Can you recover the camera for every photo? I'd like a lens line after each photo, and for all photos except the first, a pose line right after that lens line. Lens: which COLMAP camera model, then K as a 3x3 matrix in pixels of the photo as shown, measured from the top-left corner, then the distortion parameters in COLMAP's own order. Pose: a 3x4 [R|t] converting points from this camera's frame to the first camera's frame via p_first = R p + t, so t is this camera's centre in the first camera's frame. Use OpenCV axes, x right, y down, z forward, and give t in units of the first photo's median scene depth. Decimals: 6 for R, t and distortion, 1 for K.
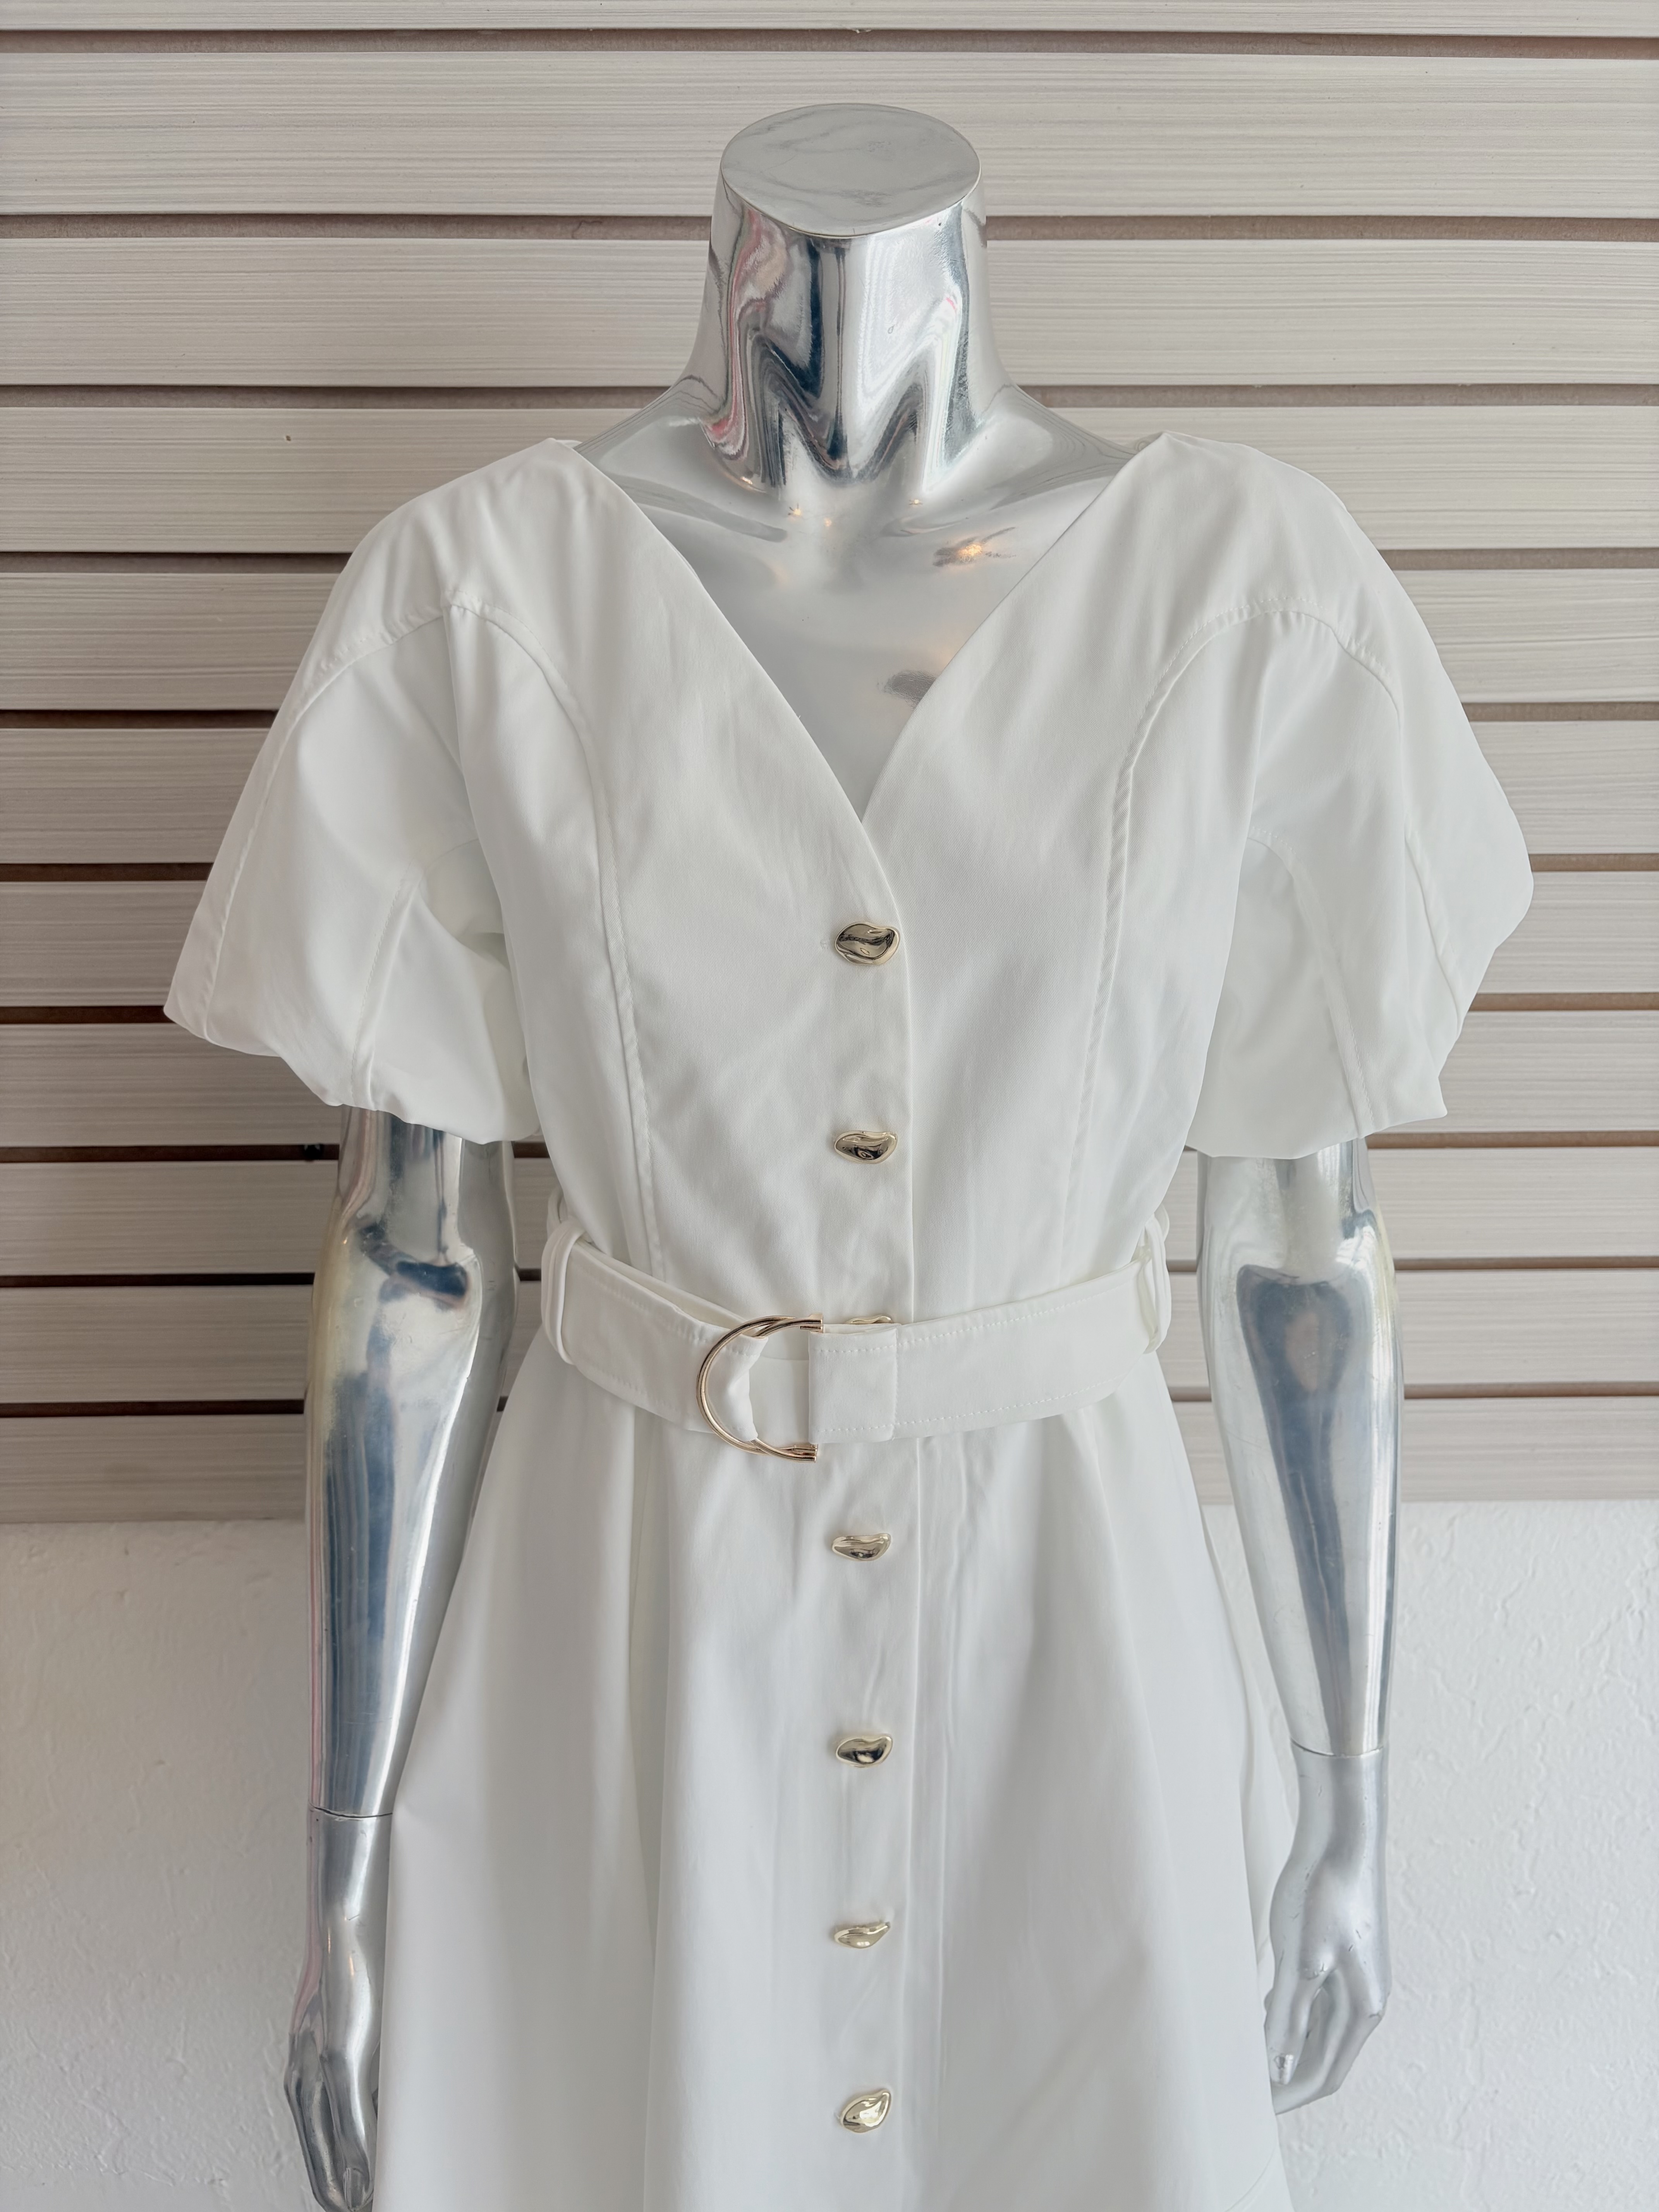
lens RADIAL K [[1691.9, 0, 834.2], [0, 1691.9, 1109.2], [0, 0, 1]] dist [0.054911, -0.069547]
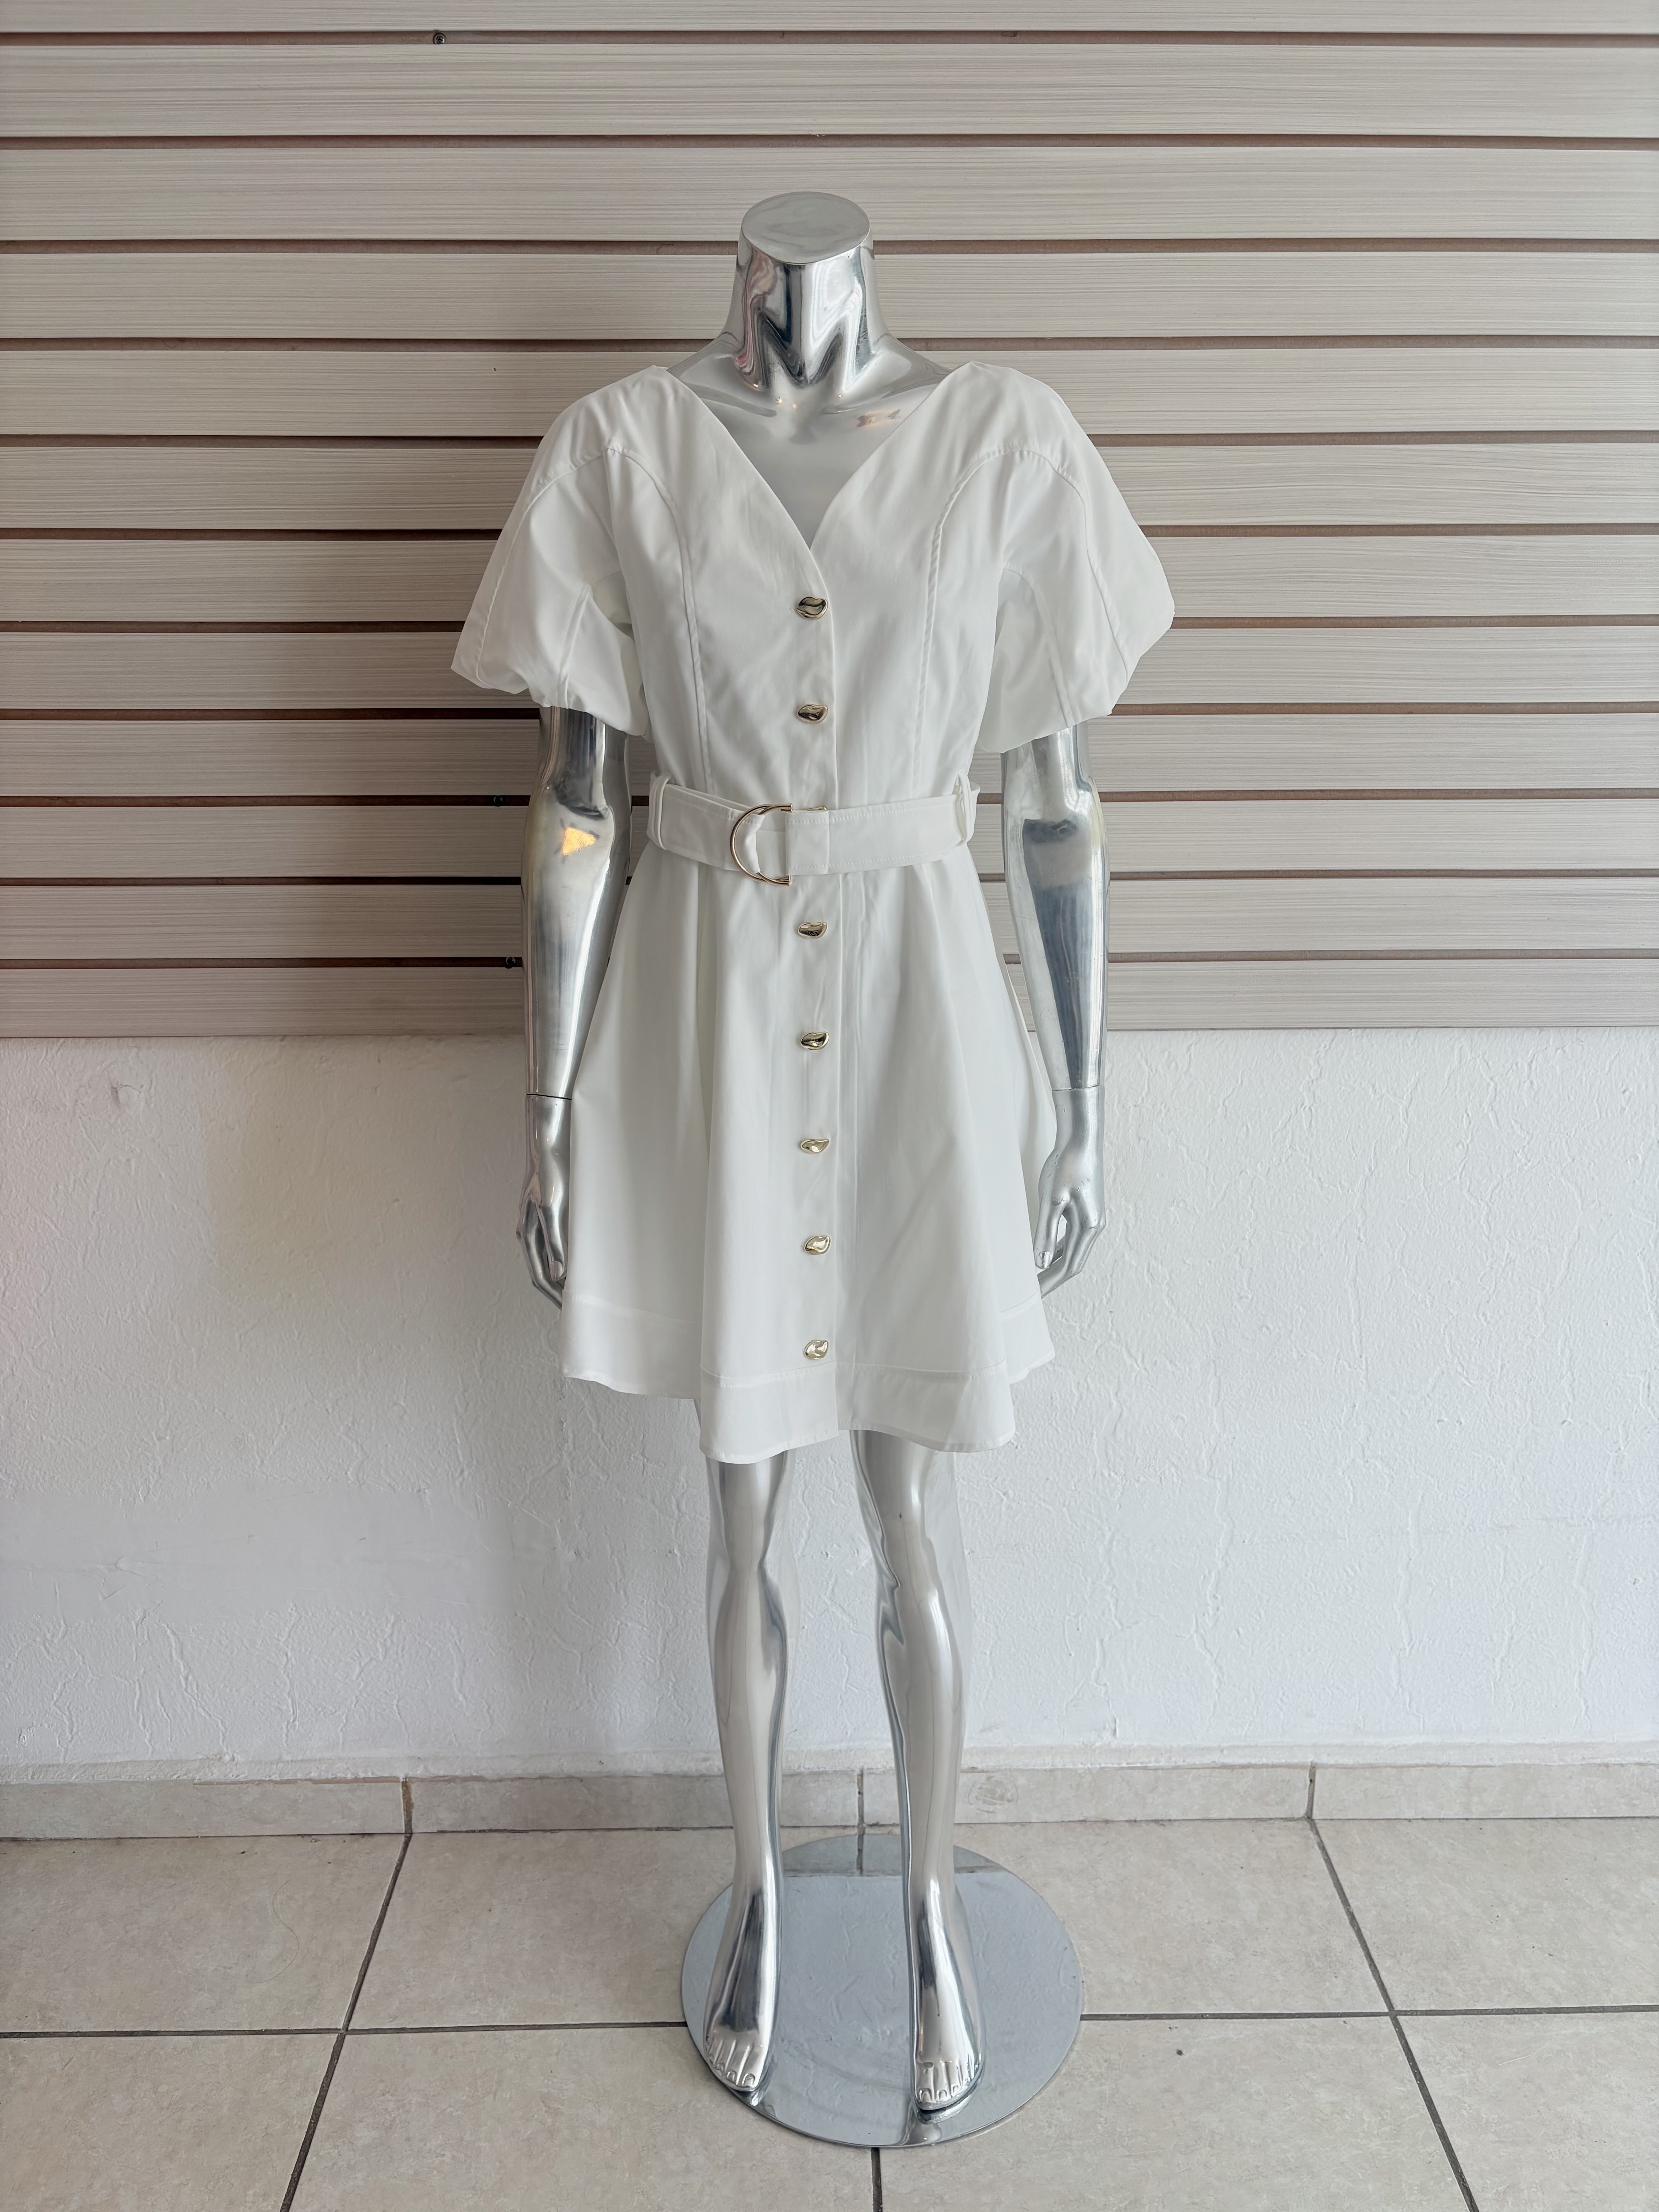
lens RADIAL K [[1691.9, 0, 835.1], [0, 1691.9, 1117.5], [0, 0, 1]] dist [0.054911, -0.069547]
pose [[0.999958, 0.001484, -0.009098, 0.046109], [-0.001240, 0.999639, 0.026849, 0.320739], [0.009134, -0.026836, 0.999598, -0.752649]]
